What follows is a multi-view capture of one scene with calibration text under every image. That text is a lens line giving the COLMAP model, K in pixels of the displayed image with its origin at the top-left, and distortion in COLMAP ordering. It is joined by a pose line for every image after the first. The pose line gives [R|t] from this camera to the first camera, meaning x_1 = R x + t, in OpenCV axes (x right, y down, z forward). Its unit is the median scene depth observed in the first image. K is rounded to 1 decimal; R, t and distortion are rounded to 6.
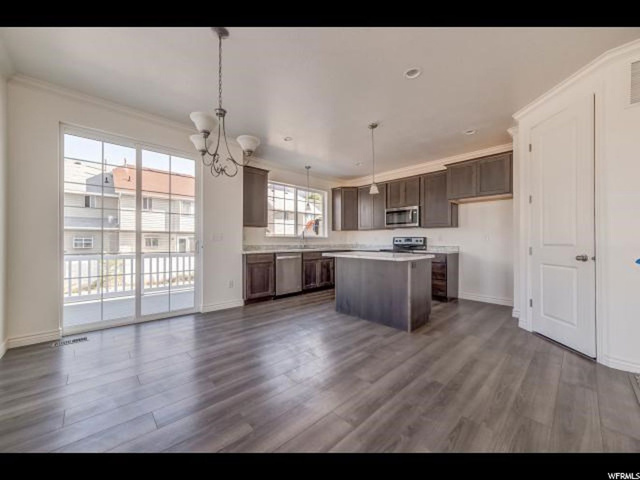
lens RADIAL K [[250.5, 0, 320.0], [0, 250.5, 240.0], [0, 0, 1]] dist [-0.001409, -0.000145]
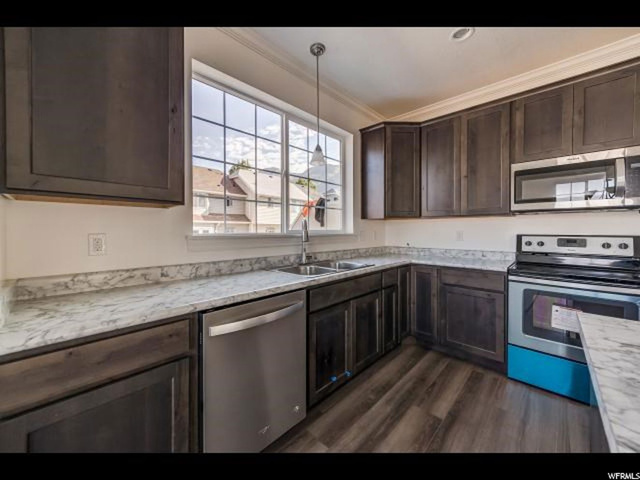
lens RADIAL K [[252.5, 0, 318.6], [0, 252.5, 231.2], [0, 0, 1]] dist [-0.000242, -0.000006]
pose [[0.998762, -0.000603, 0.049741, -0.067469], [0.000262, 0.999976, 0.006874, -0.020887], [-0.049744, -0.006852, 0.998738, 0.639284]]
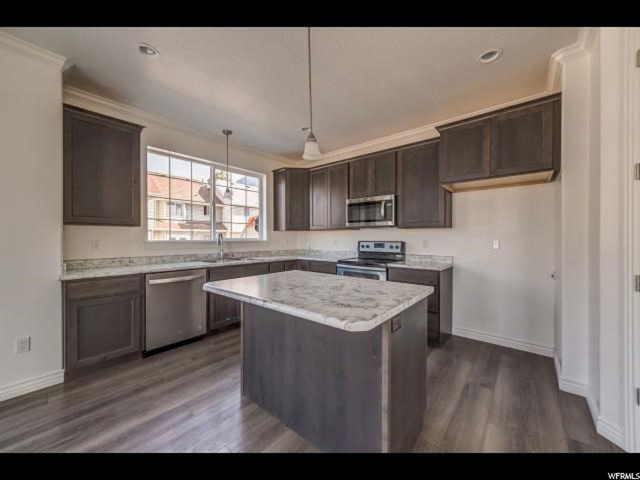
lens RADIAL K [[250.5, 0, 320.0], [0, 250.5, 240.0], [0, 0, 1]] dist [-0.001409, -0.000145]
pose [[0.993830, -0.000587, 0.110909, 0.119381], [-0.000729, 0.999930, 0.011831, -0.023591], [-0.110908, -0.011838, 0.993760, 0.348318]]
